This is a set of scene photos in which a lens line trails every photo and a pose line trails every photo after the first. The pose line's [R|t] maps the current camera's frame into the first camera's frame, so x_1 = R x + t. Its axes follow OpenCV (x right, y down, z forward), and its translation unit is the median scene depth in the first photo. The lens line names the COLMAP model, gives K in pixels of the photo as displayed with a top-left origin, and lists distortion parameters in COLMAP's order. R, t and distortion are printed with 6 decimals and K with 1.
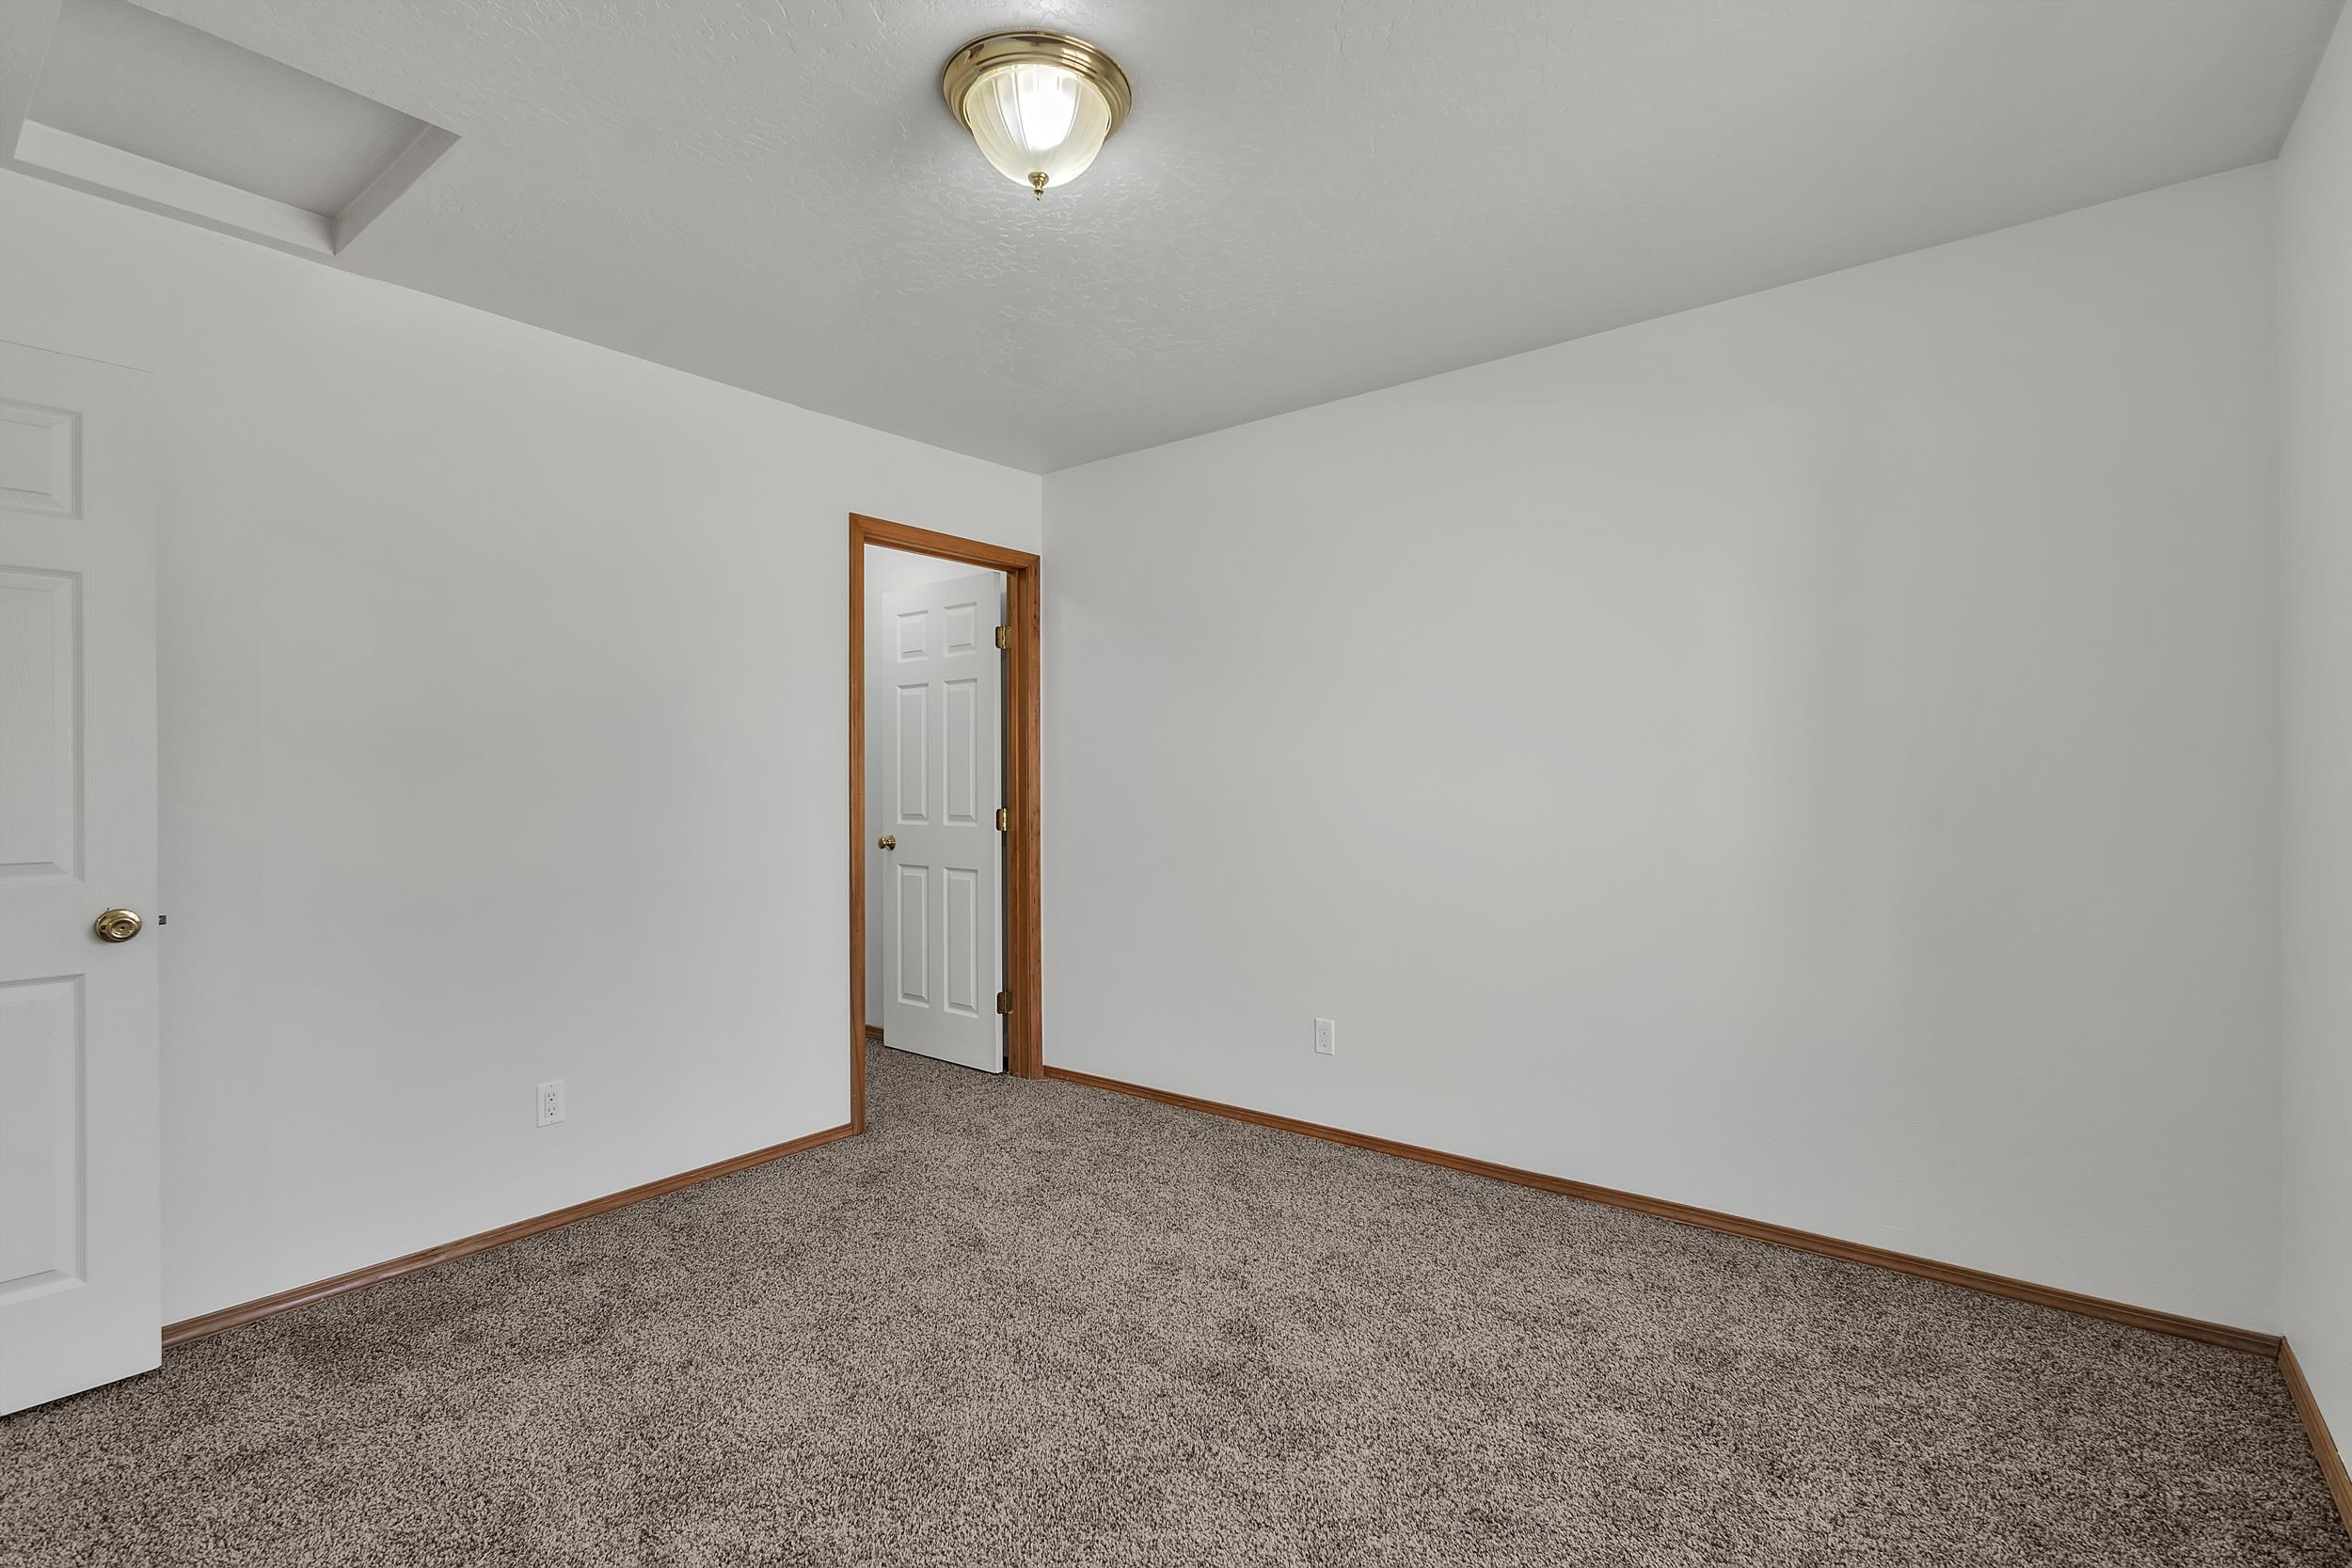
lens RADIAL K [[1075.6, 0, 1150.9], [0, 1075.6, 795.1], [0, 0, 1]] dist [0.009226, -0.000308]
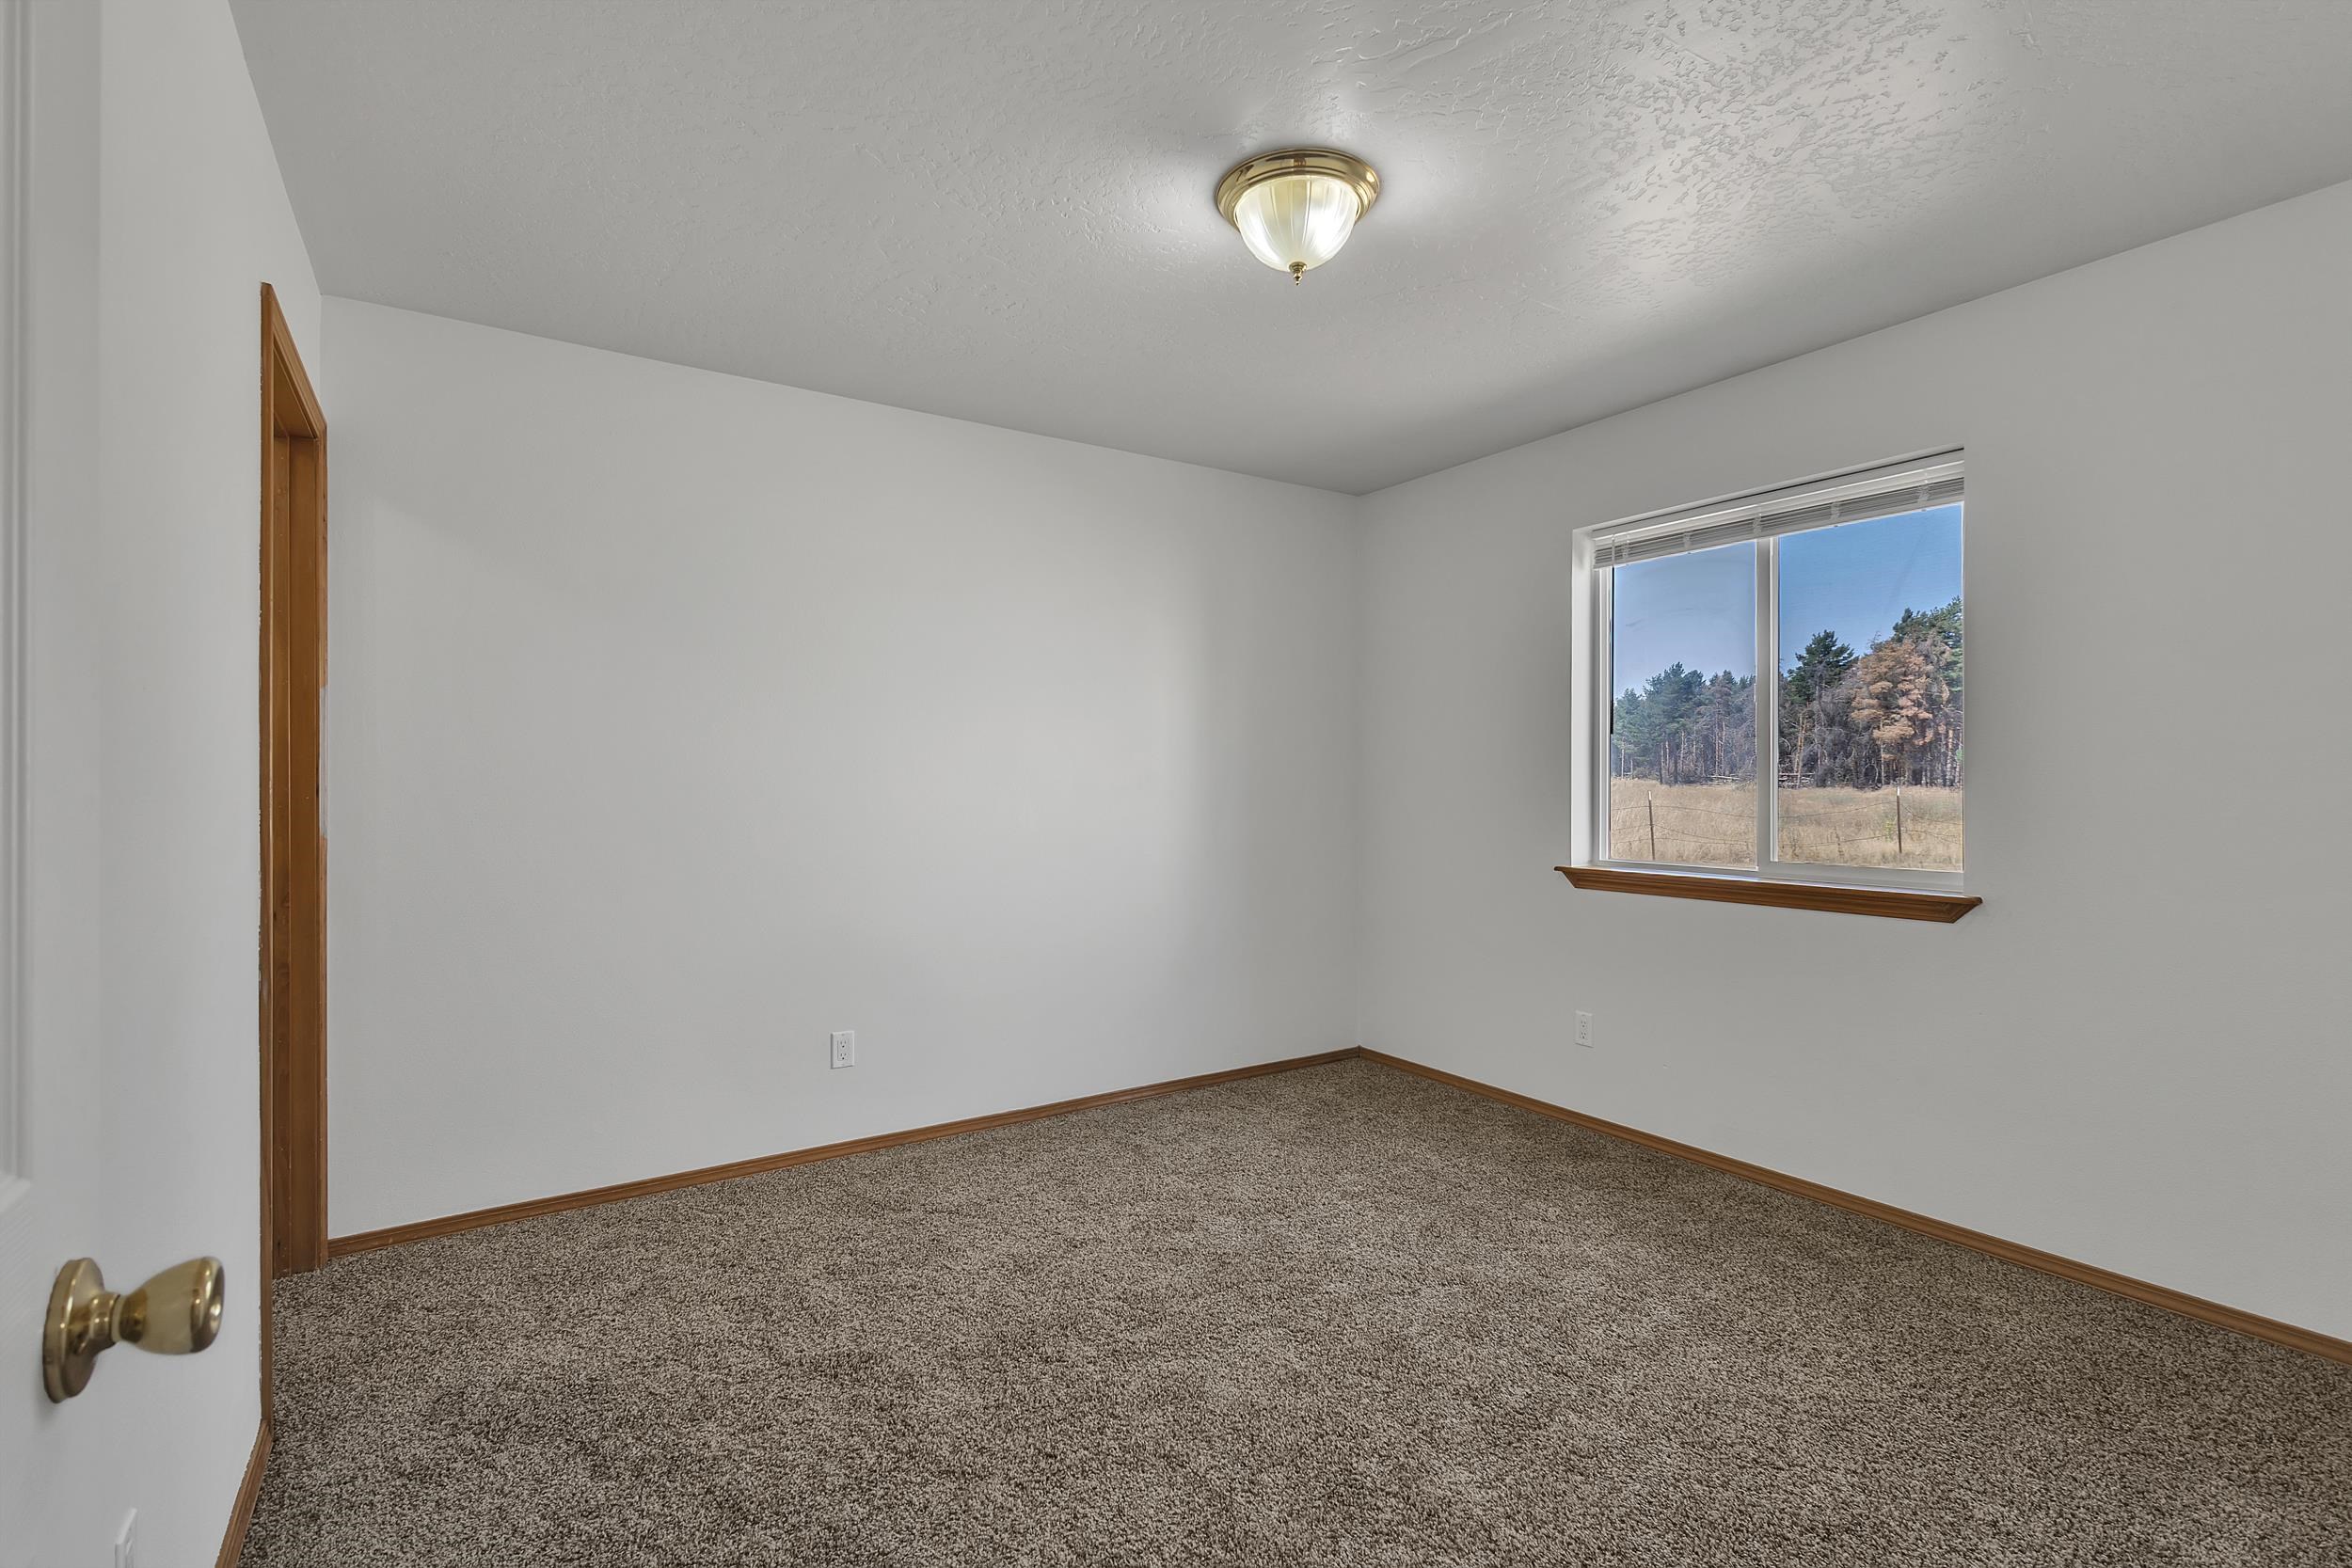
lens RADIAL K [[1087.3, 0, 1176.2], [0, 1087.3, 783.4], [0, 0, 1]] dist [0.003609, 0.000272]
pose [[0.306012, 0.003700, 0.952020, -0.793583], [0.010179, 0.999923, -0.007158, -0.009479], [-0.951973, 0.011881, 0.305951, 0.469922]]
